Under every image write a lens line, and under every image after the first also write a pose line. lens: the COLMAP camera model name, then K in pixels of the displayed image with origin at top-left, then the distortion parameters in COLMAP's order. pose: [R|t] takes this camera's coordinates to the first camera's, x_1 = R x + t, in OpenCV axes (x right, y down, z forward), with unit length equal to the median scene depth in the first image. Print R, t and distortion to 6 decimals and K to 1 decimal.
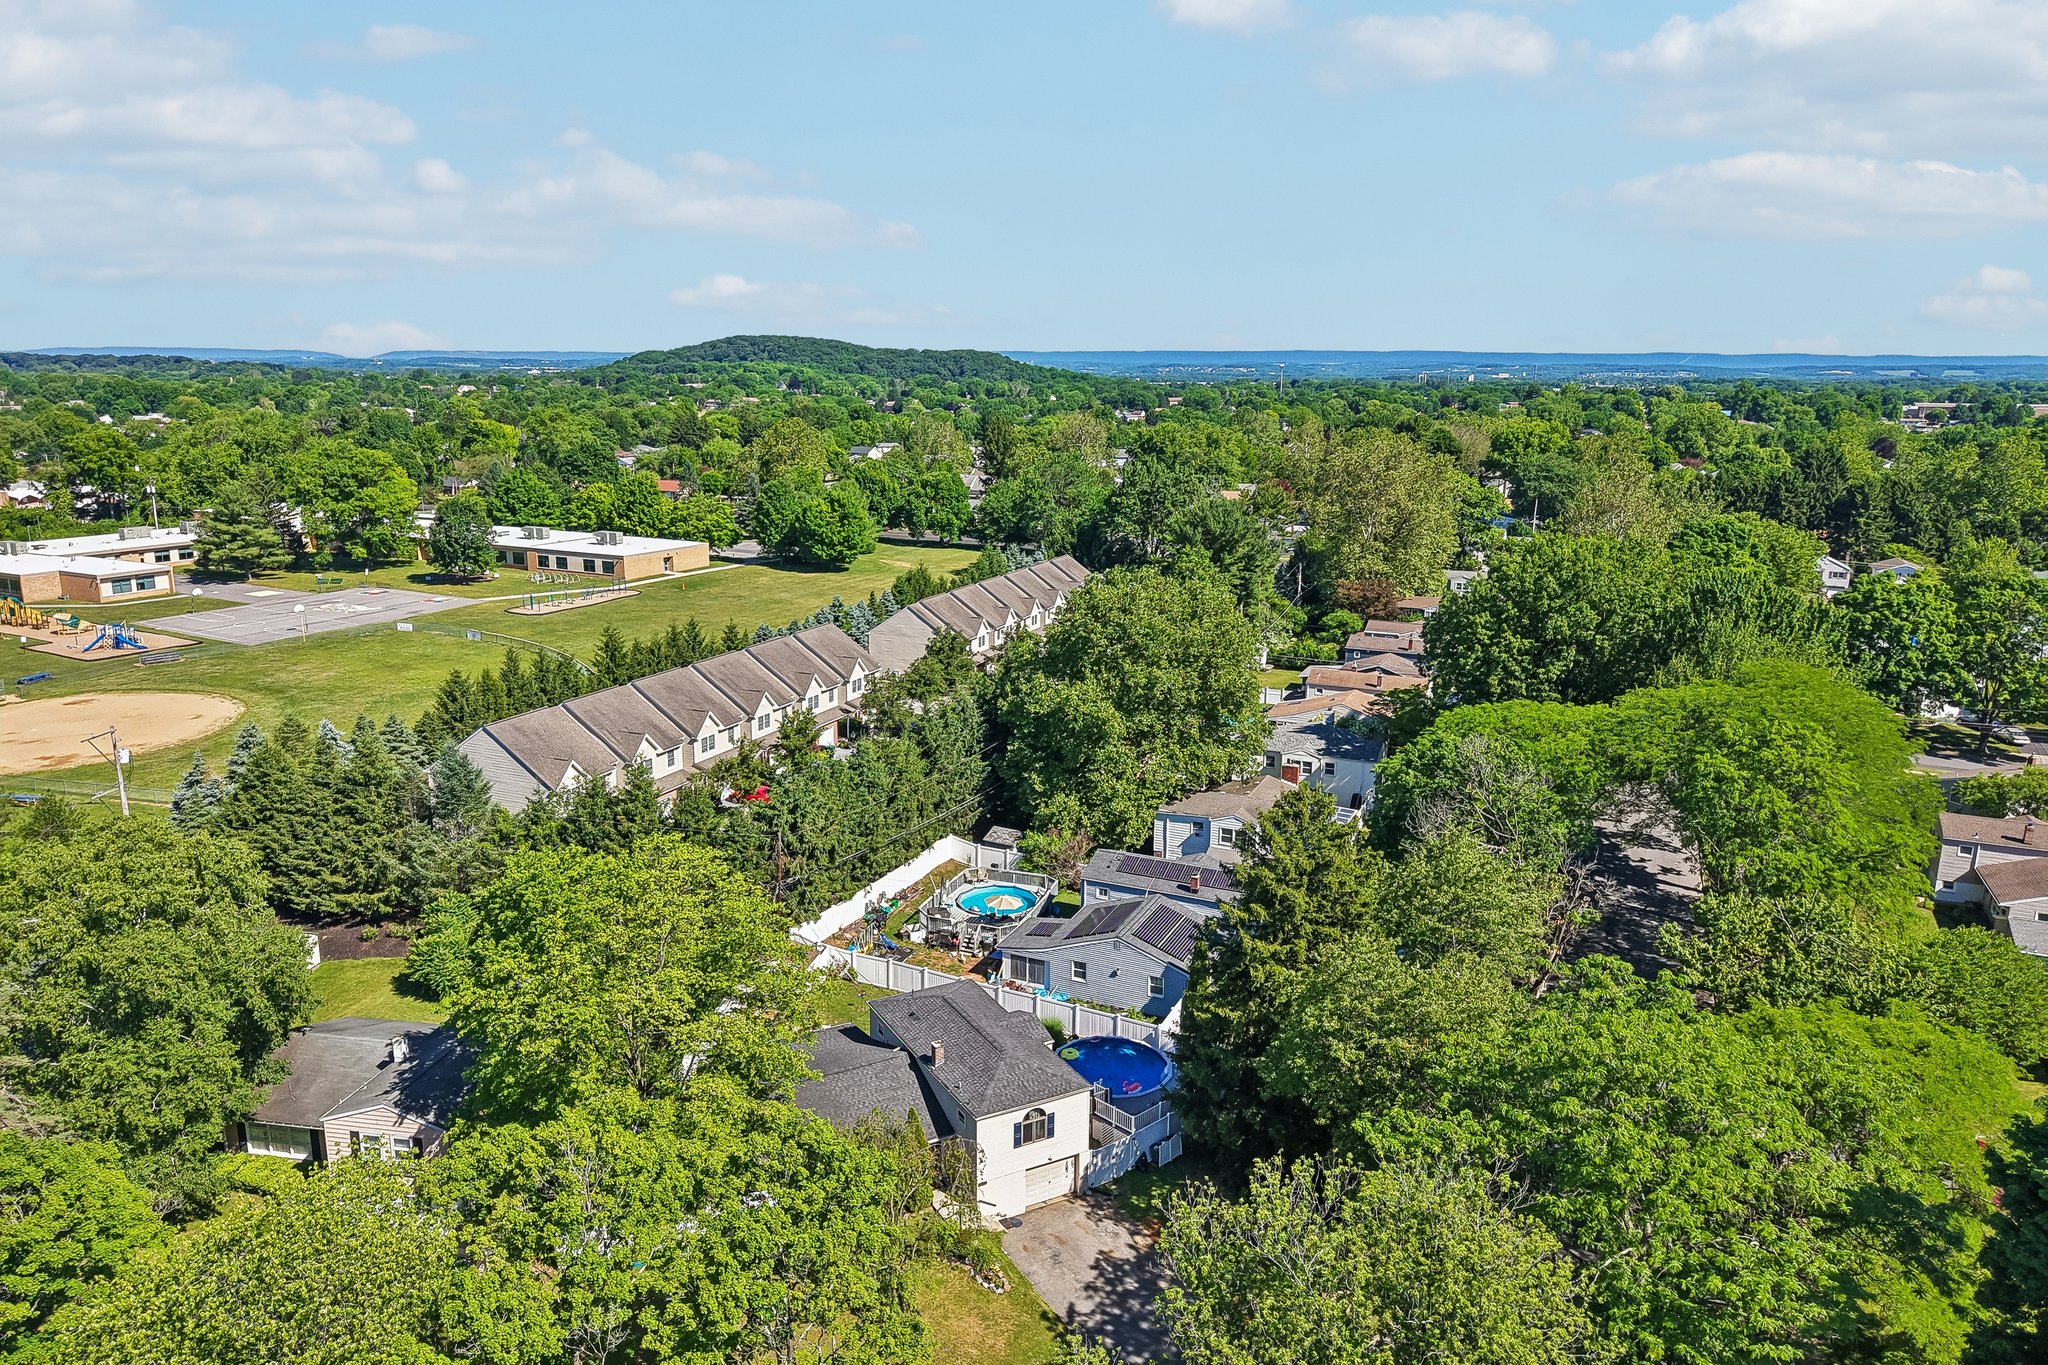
lens RADIAL K [[1376.3, 0, 1017.7], [0, 1376.3, 662.3], [0, 0, 1]] dist [0.023652, -0.020295]
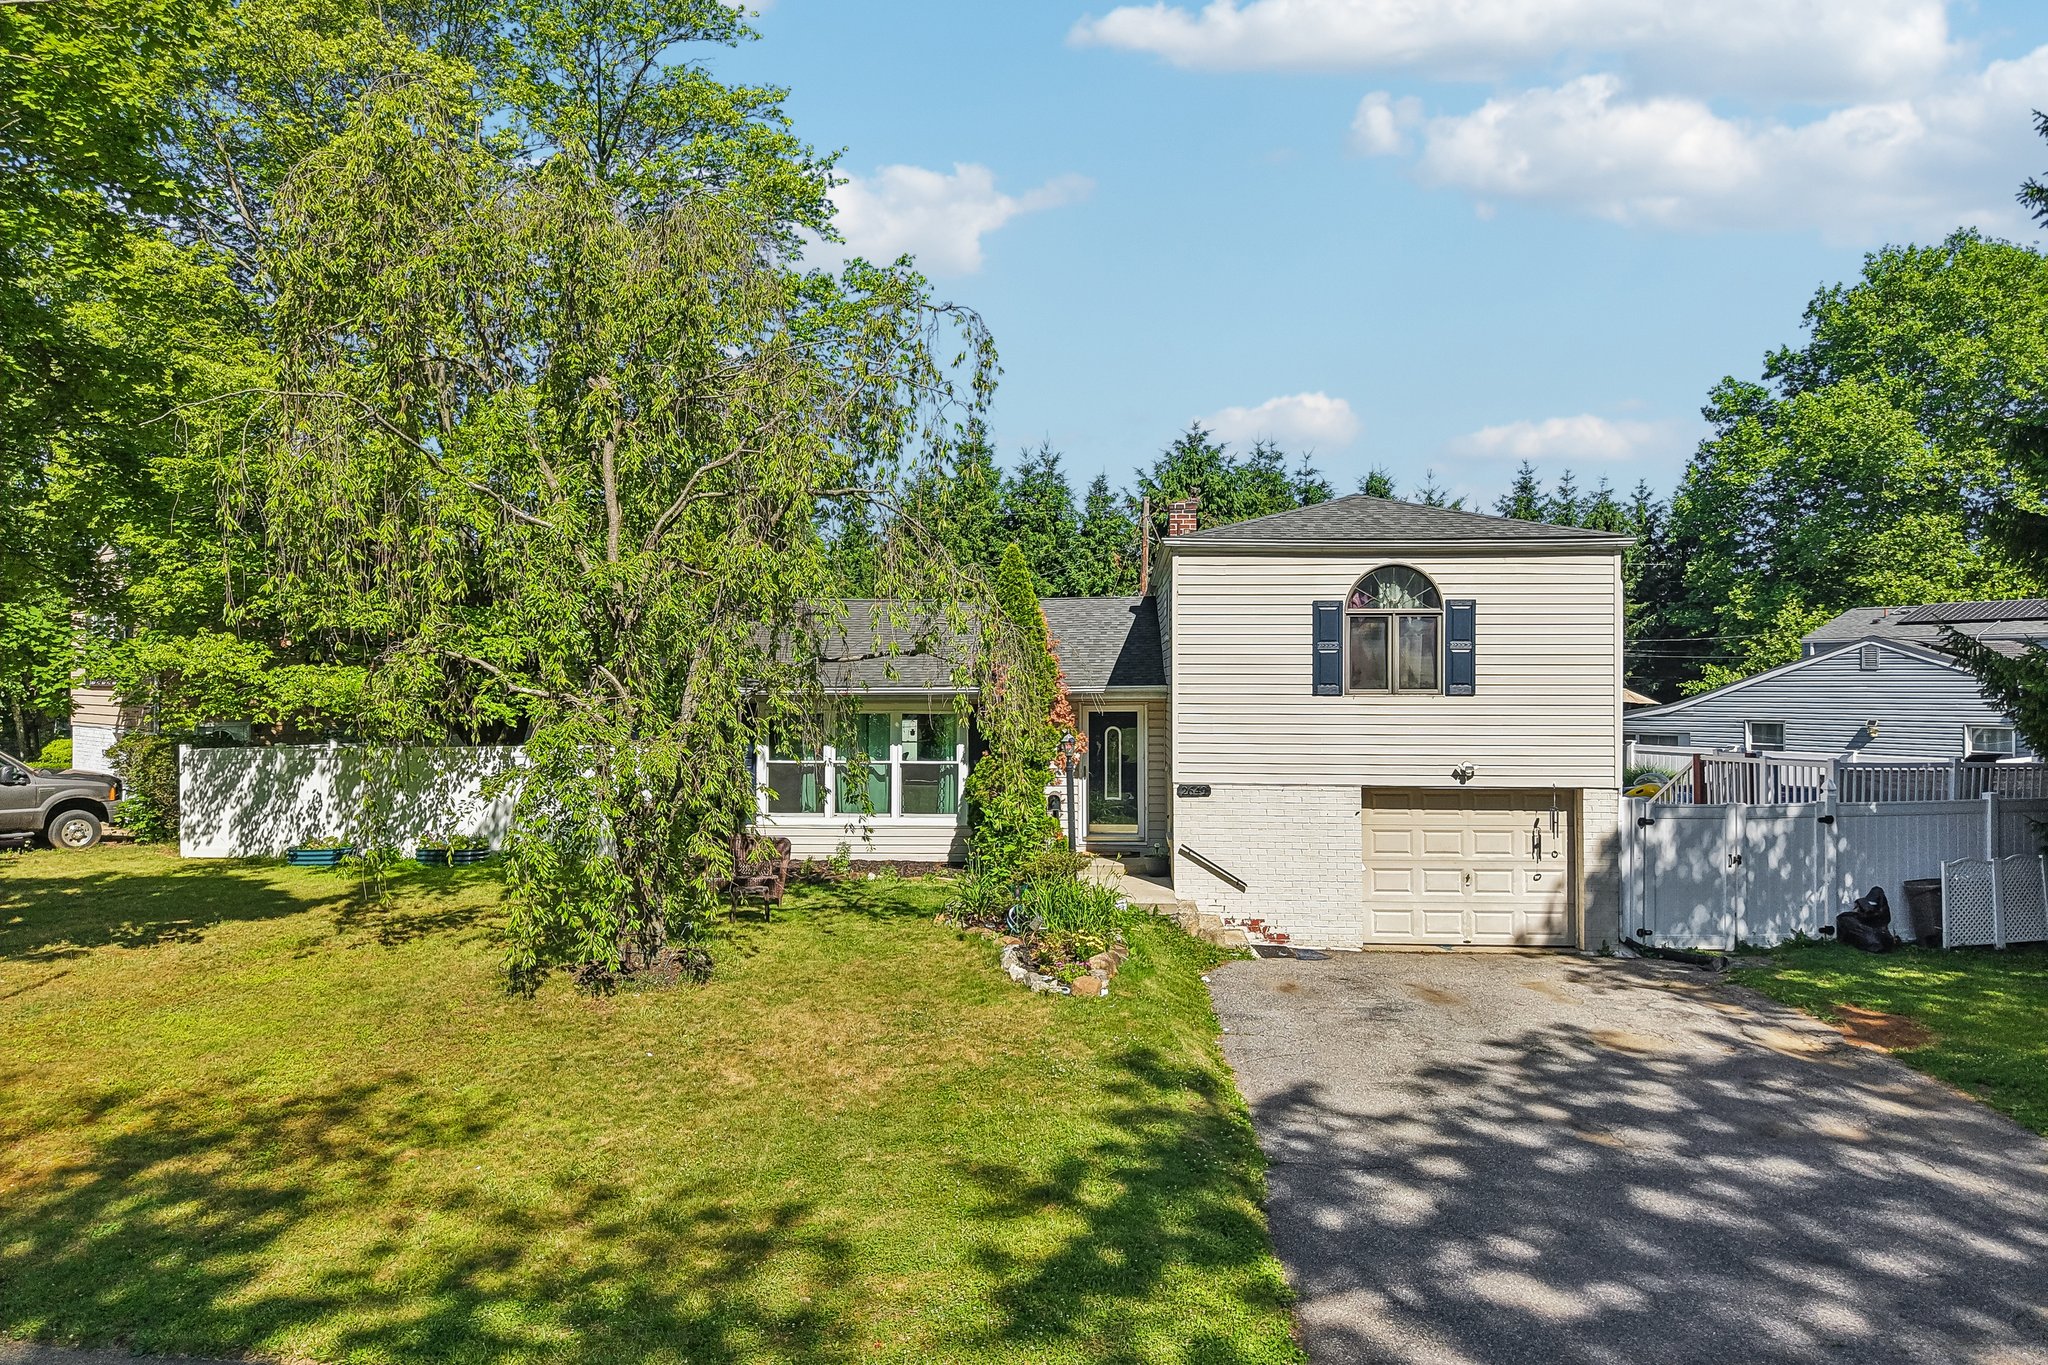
lens RADIAL K [[1334.8, 0, 1016.7], [0, 1334.8, 732.3], [0, 0, 1]] dist [-0.000867, -0.038977]
pose [[0.832362, 0.010082, -0.554141, 0.058410], [-0.115905, 0.980893, -0.156252, 0.236749], [0.541977, 0.194286, 0.817627, 0.424224]]
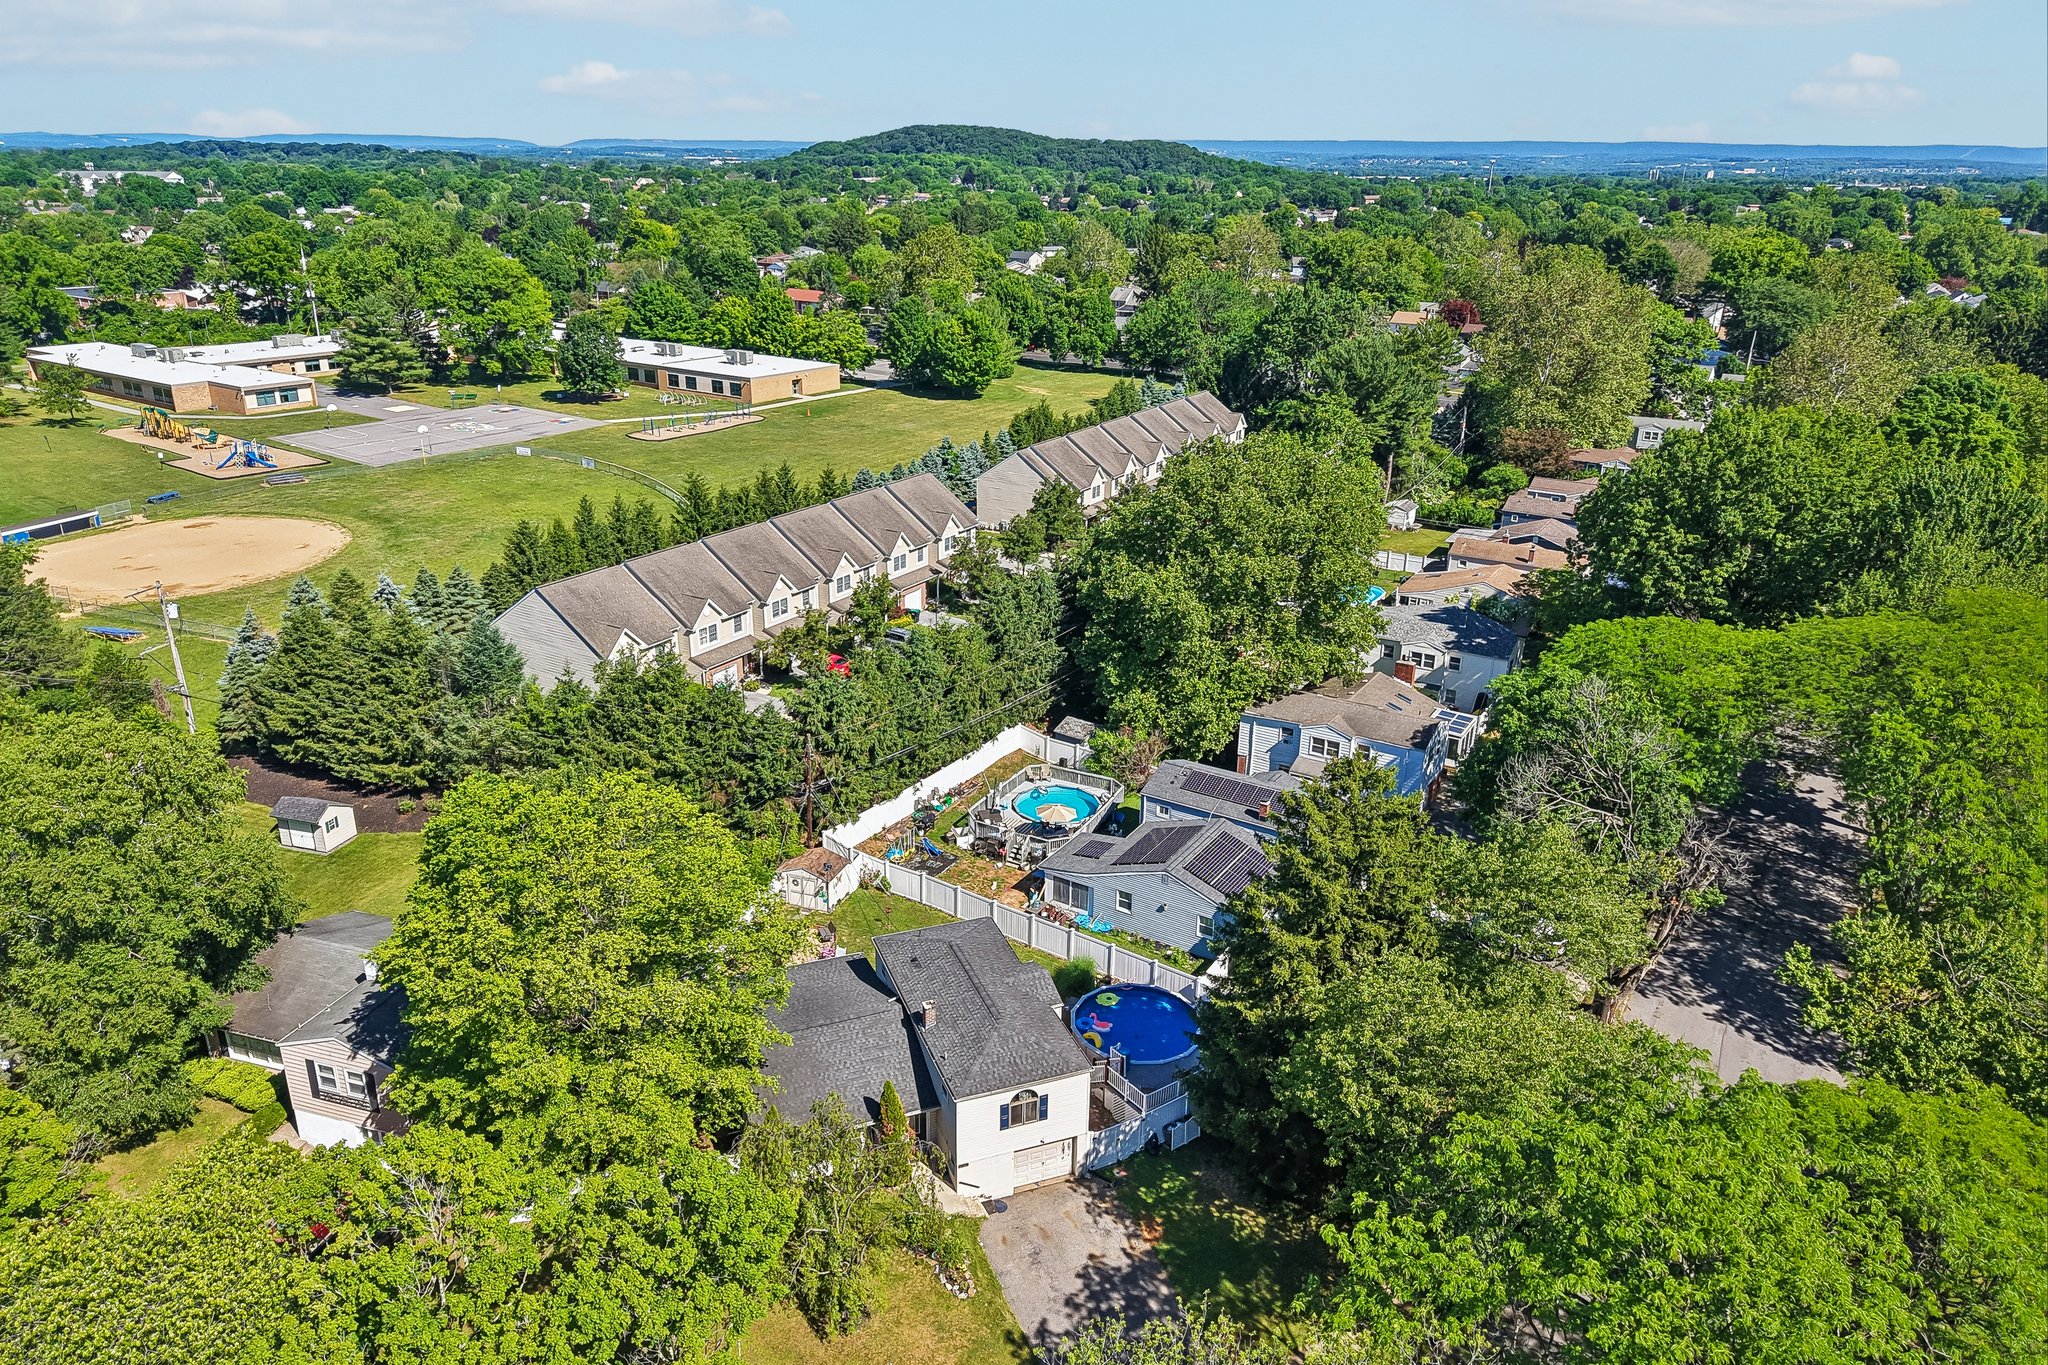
lens RADIAL K [[1376.3, 0, 1017.7], [0, 1376.3, 662.3], [0, 0, 1]] dist [0.023652, -0.020295]
pose [[0.991406, 0.049565, -0.121064, 0.059256], [-0.032230, 0.989461, 0.141169, -0.045981], [0.126785, -0.136054, 0.982555, 0.088330]]
